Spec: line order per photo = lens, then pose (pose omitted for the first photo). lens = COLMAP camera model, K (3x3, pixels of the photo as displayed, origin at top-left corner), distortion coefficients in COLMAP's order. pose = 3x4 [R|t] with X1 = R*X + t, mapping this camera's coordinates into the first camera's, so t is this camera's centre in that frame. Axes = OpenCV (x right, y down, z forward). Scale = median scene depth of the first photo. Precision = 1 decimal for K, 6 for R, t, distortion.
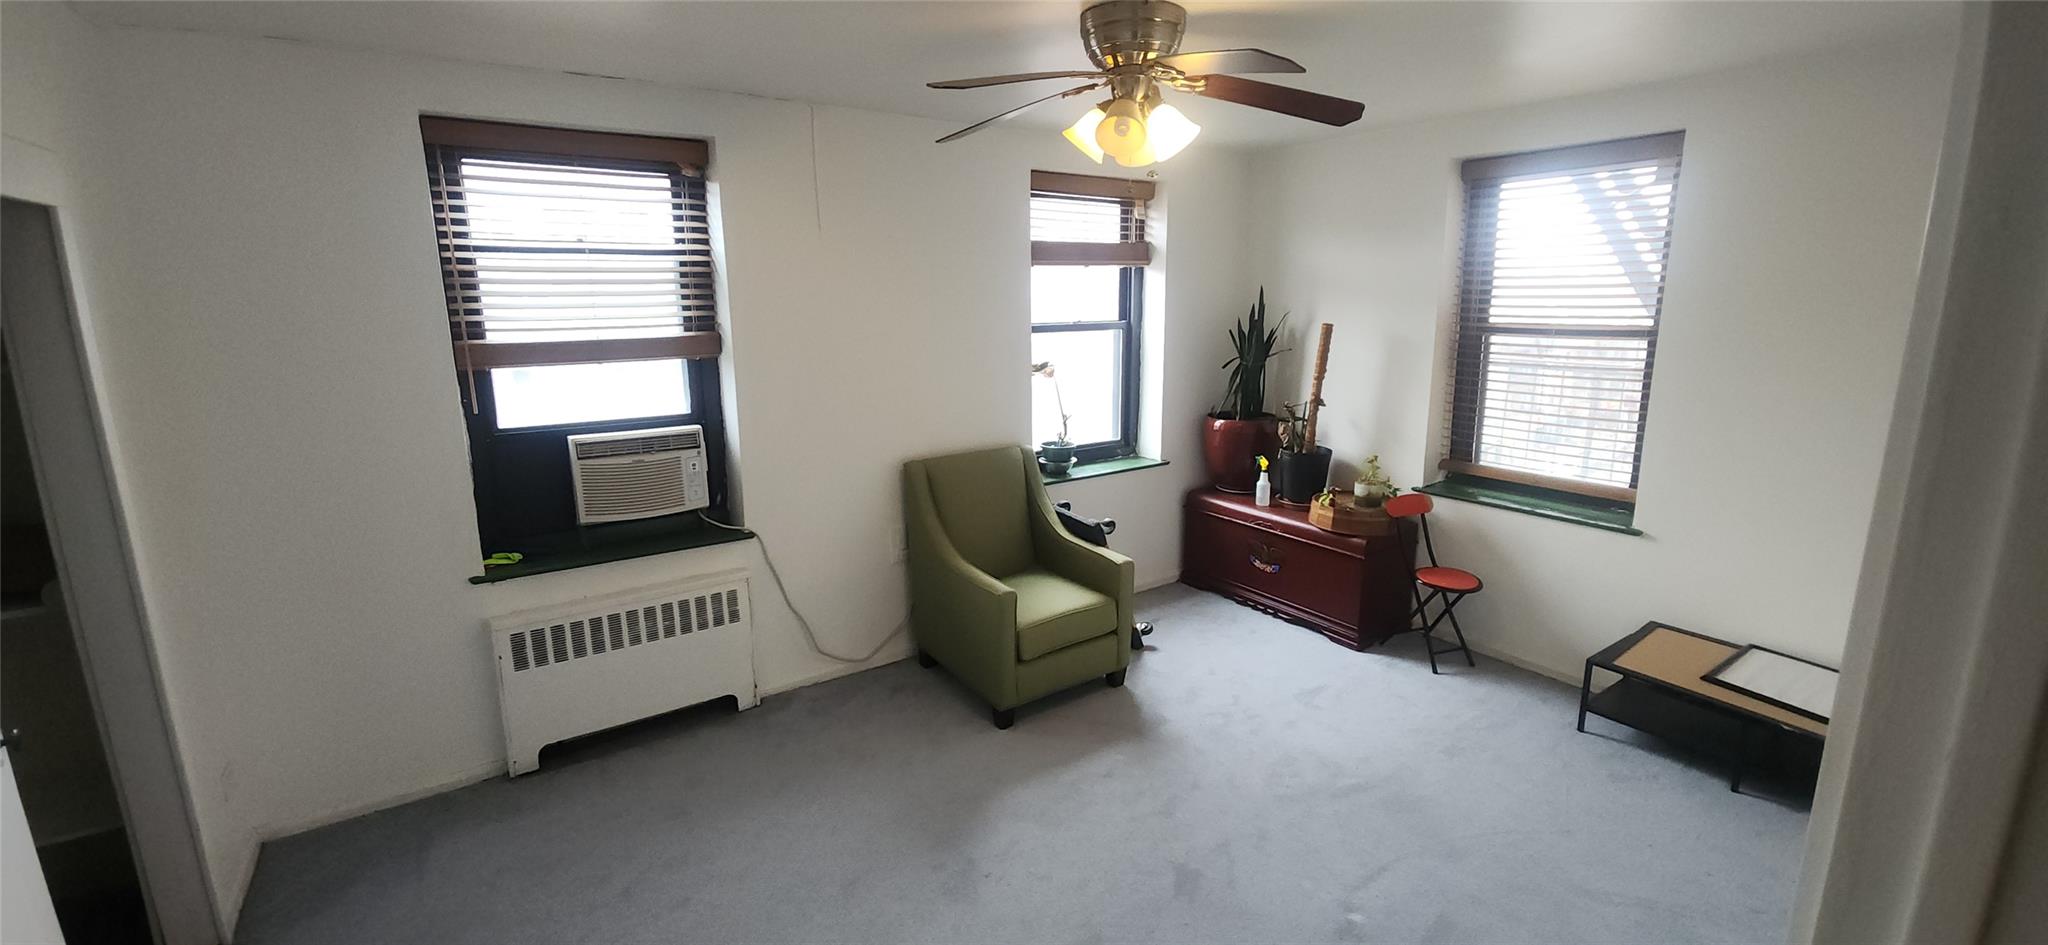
lens RADIAL K [[828.0, 0, 1028.1], [0, 828.0, 454.4], [0, 0, 1]] dist [0.013216, -0.006828]
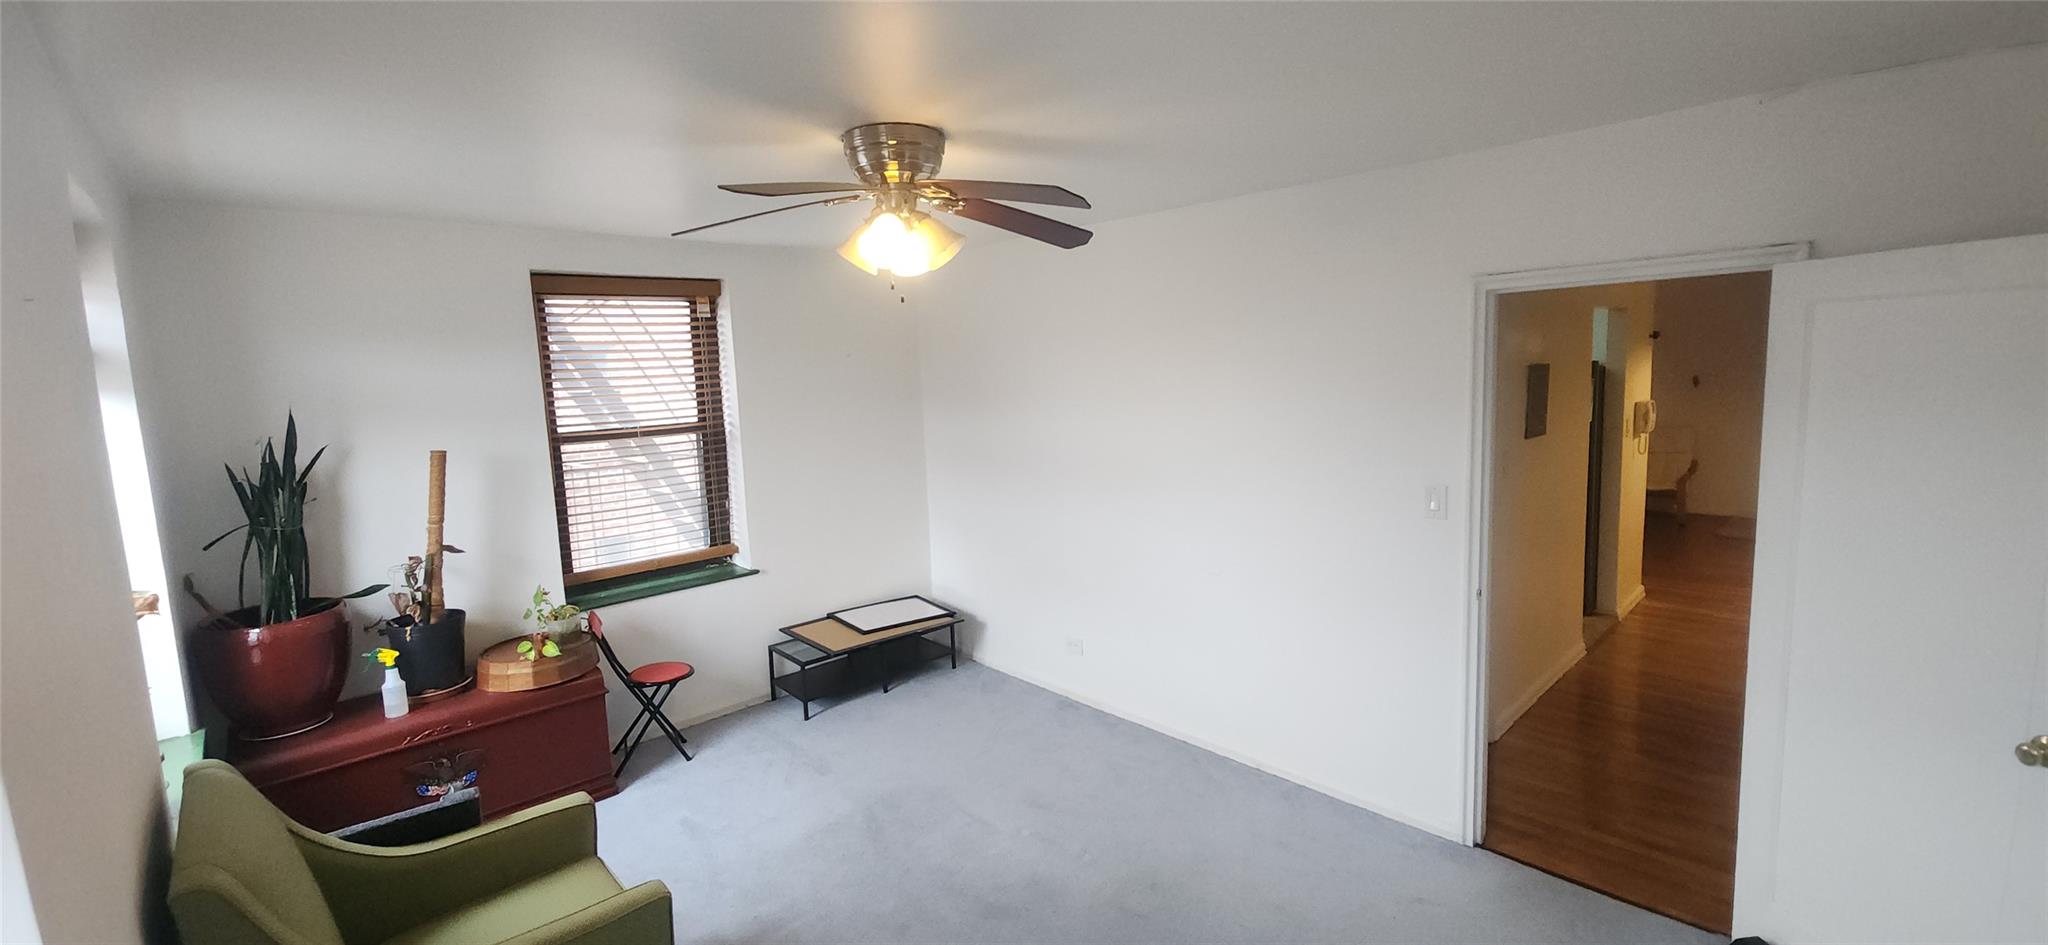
lens RADIAL K [[828.0, 0, 1028.1], [0, 828.0, 454.4], [0, 0, 1]] dist [0.013216, -0.006828]
pose [[-0.141986, -0.084005, 0.986298, -0.517354], [0.252484, 0.960361, 0.118143, -0.109770], [-0.957127, 0.265799, -0.115147, 0.582326]]
